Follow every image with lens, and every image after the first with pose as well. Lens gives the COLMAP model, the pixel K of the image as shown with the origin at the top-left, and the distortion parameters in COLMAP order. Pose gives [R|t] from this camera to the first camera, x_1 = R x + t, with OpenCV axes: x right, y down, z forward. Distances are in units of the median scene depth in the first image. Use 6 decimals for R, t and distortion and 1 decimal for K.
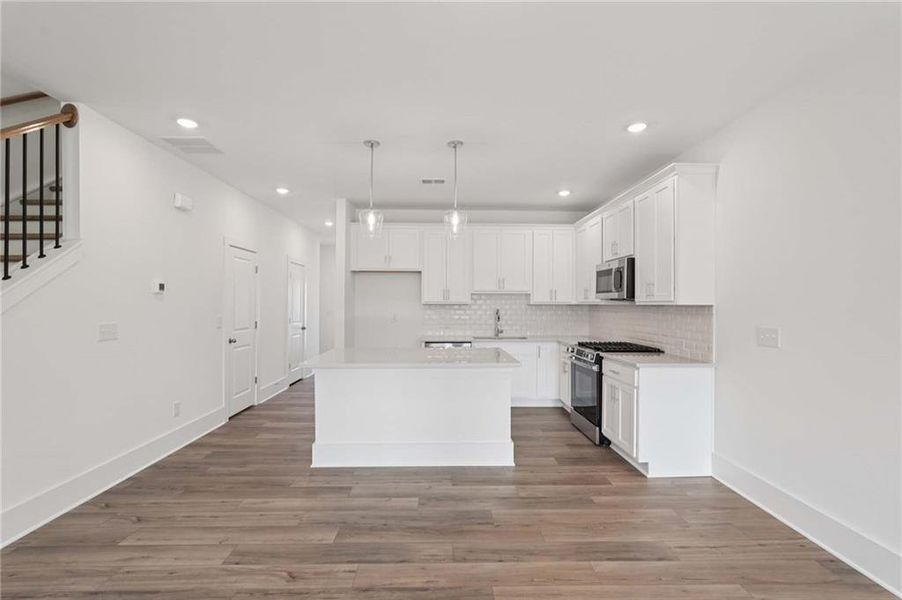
lens RADIAL K [[402.7, 0, 446.1], [0, 402.7, 301.3], [0, 0, 1]] dist [-0.013757, 0.007637]
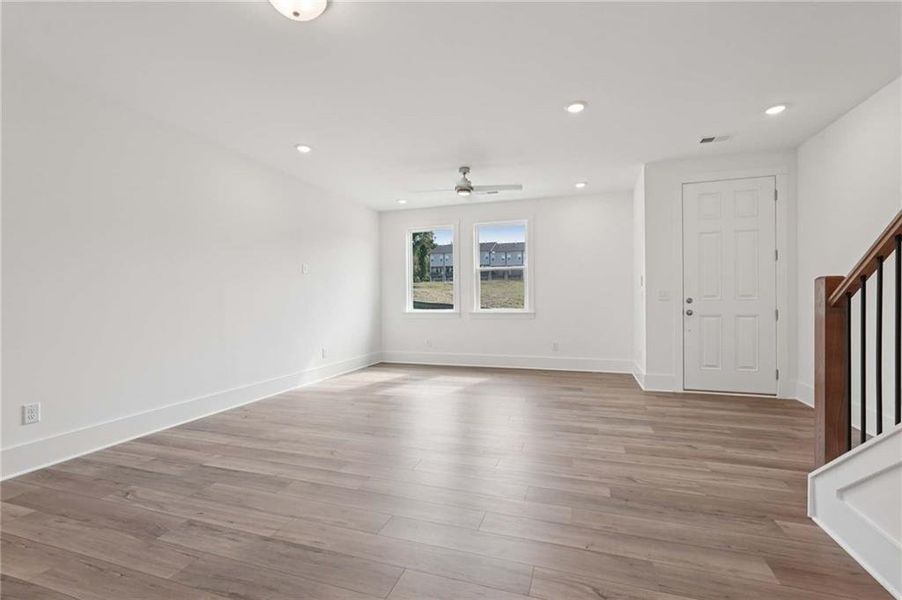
lens RADIAL K [[402.7, 0, 449.8], [0, 402.7, 303.7], [0, 0, 1]] dist [-0.013757, 0.007637]
pose [[-0.943286, 0.000990, 0.331980, -0.363339], [0.003842, 0.999961, 0.007935, 0.066933], [-0.331959, 0.008760, -0.943253, 0.798976]]
